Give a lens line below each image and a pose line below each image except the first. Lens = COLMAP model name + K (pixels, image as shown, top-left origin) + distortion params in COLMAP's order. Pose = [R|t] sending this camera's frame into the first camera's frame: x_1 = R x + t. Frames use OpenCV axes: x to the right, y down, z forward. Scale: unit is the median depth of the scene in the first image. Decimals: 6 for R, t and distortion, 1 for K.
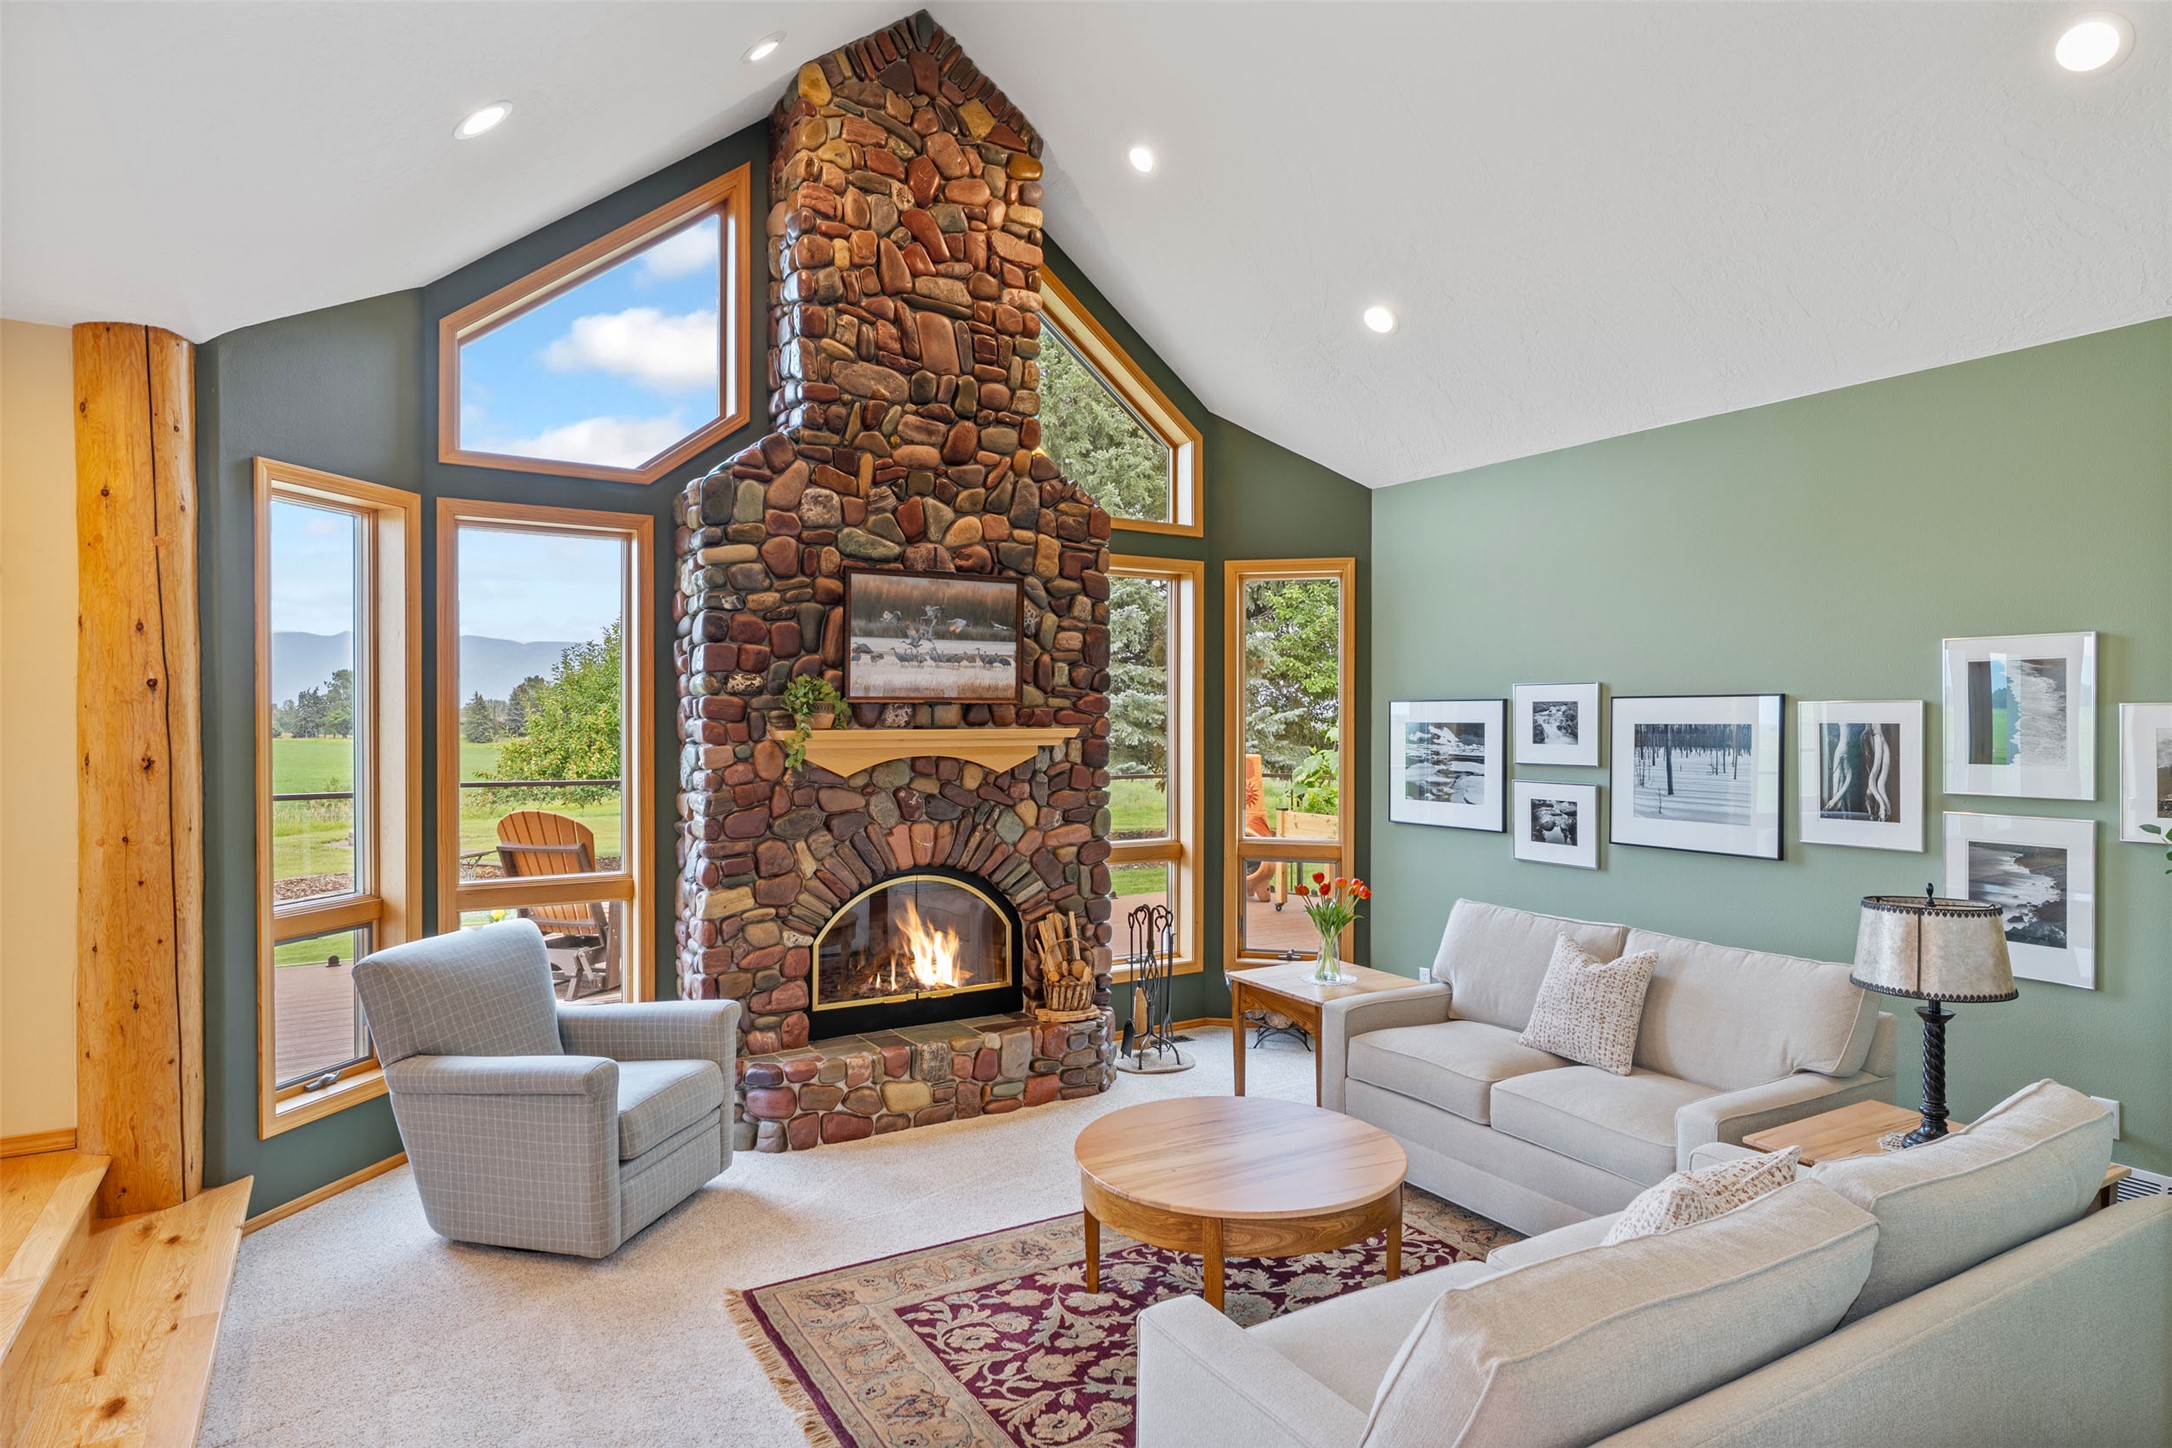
lens RADIAL K [[1214.6, 0, 1092.8], [0, 1214.6, 724.4], [0, 0, 1]] dist [0.004395, 0.000123]
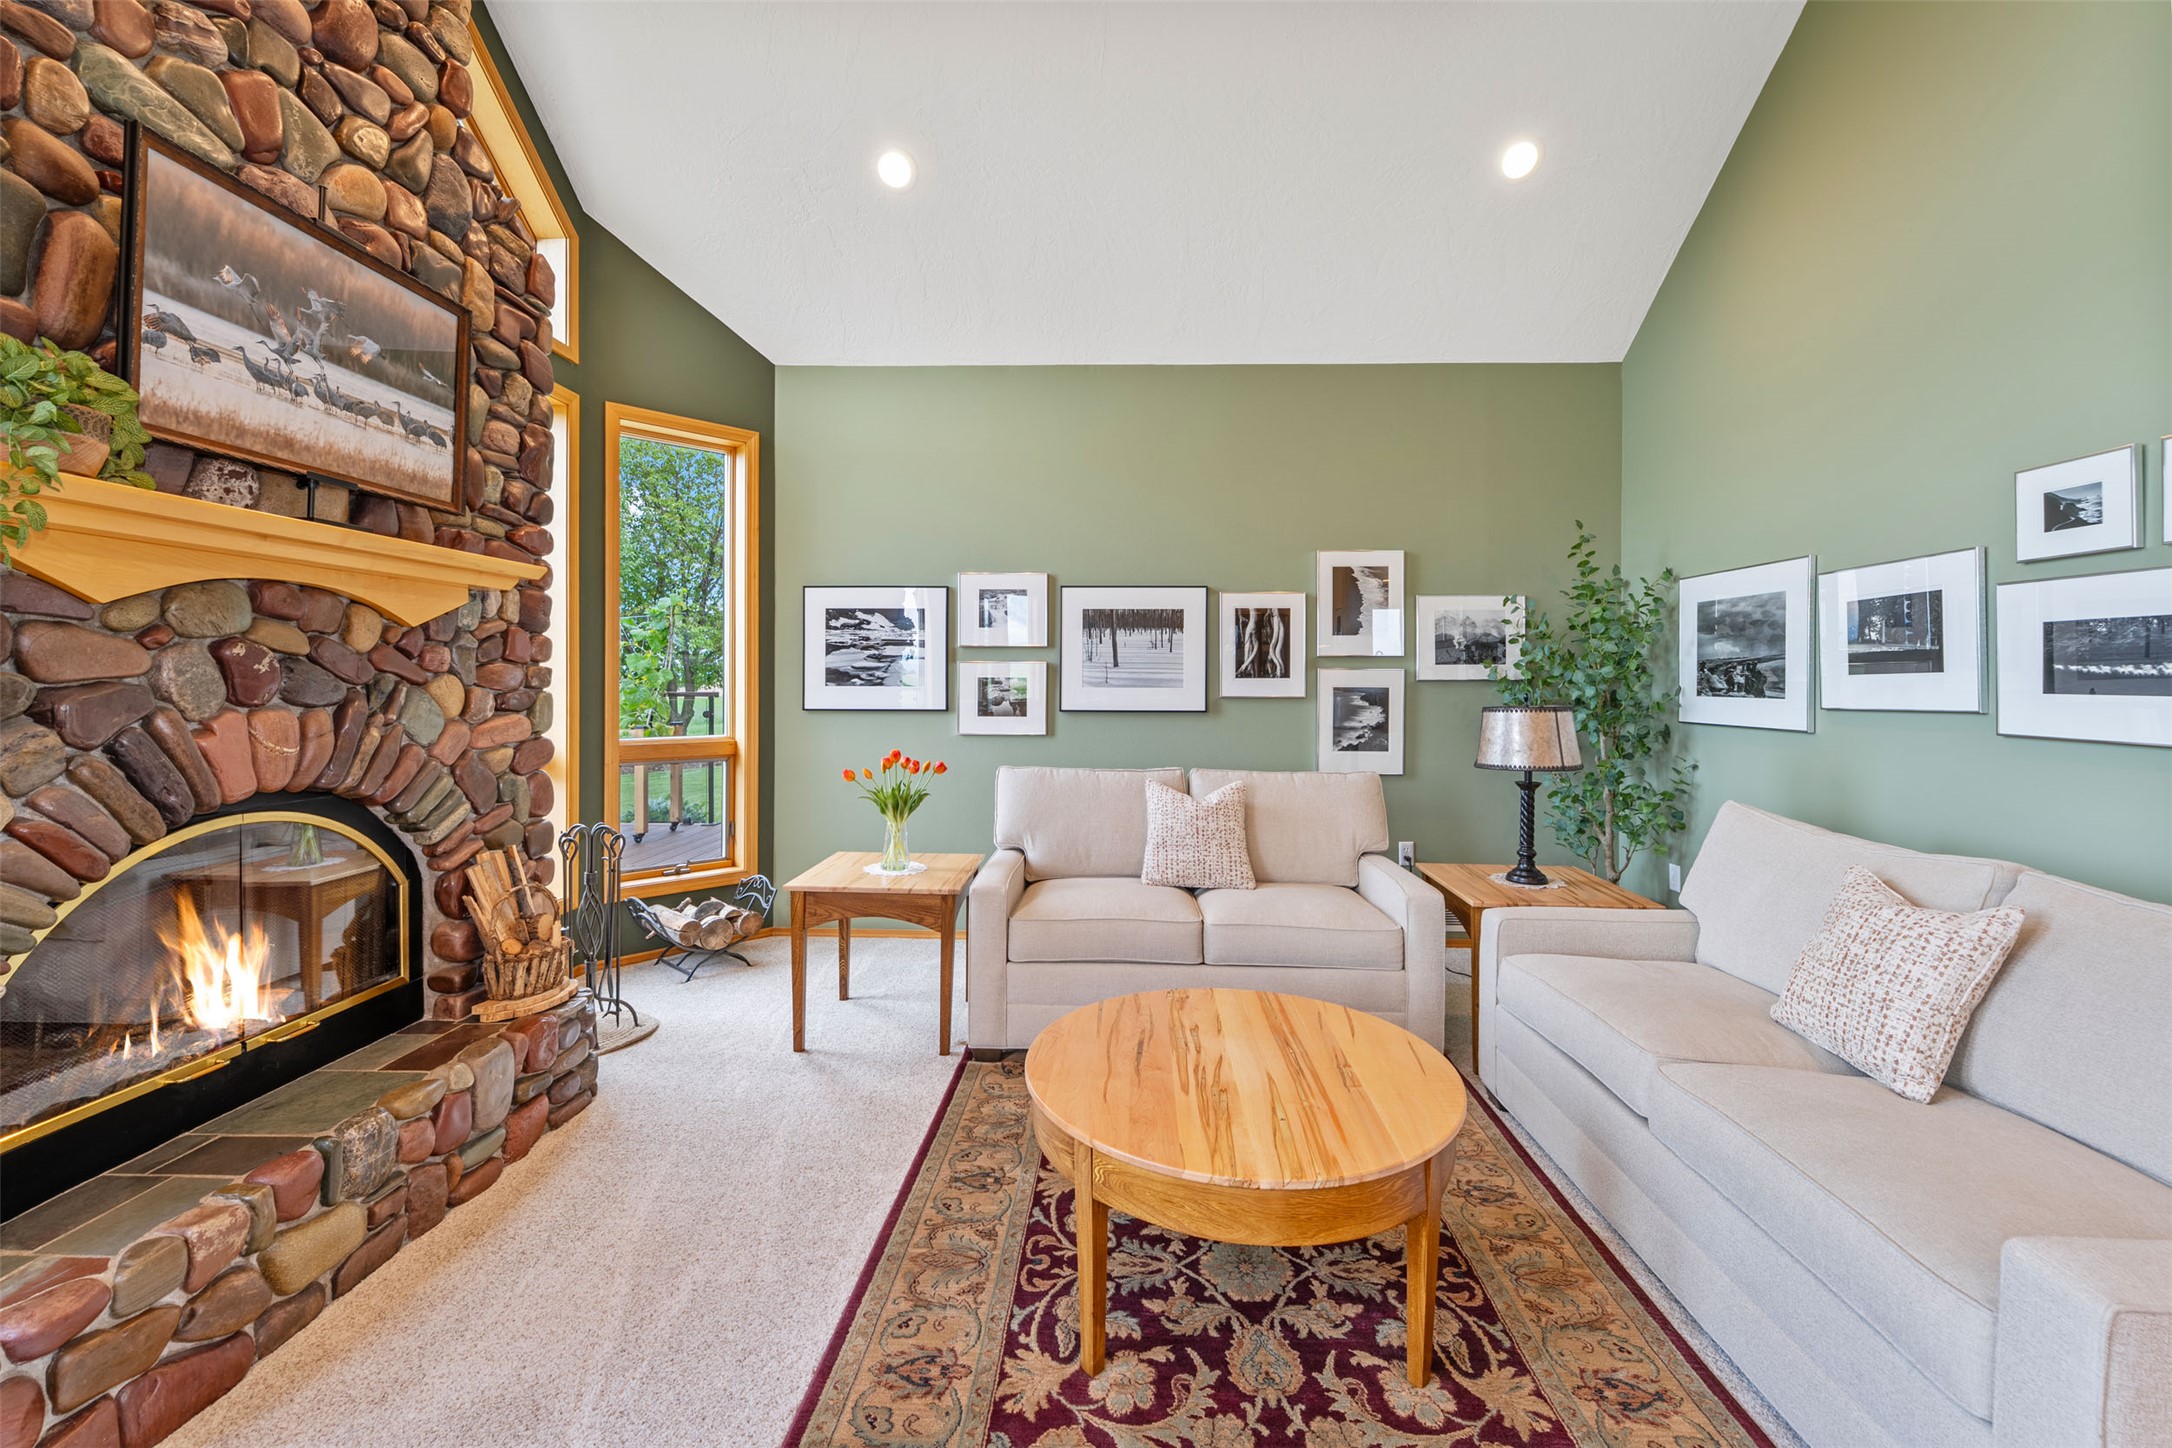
lens RADIAL K [[884.8, 0, 1100.3], [0, 884.8, 680.4], [0, 0, 1]] dist [-0.002457, -0.000719]
pose [[0.548326, 0.002132, 0.836262, -0.263825], [-0.000651, 0.999998, -0.002123, 0.069826], [-0.836265, 0.000620, 0.548326, 0.502227]]
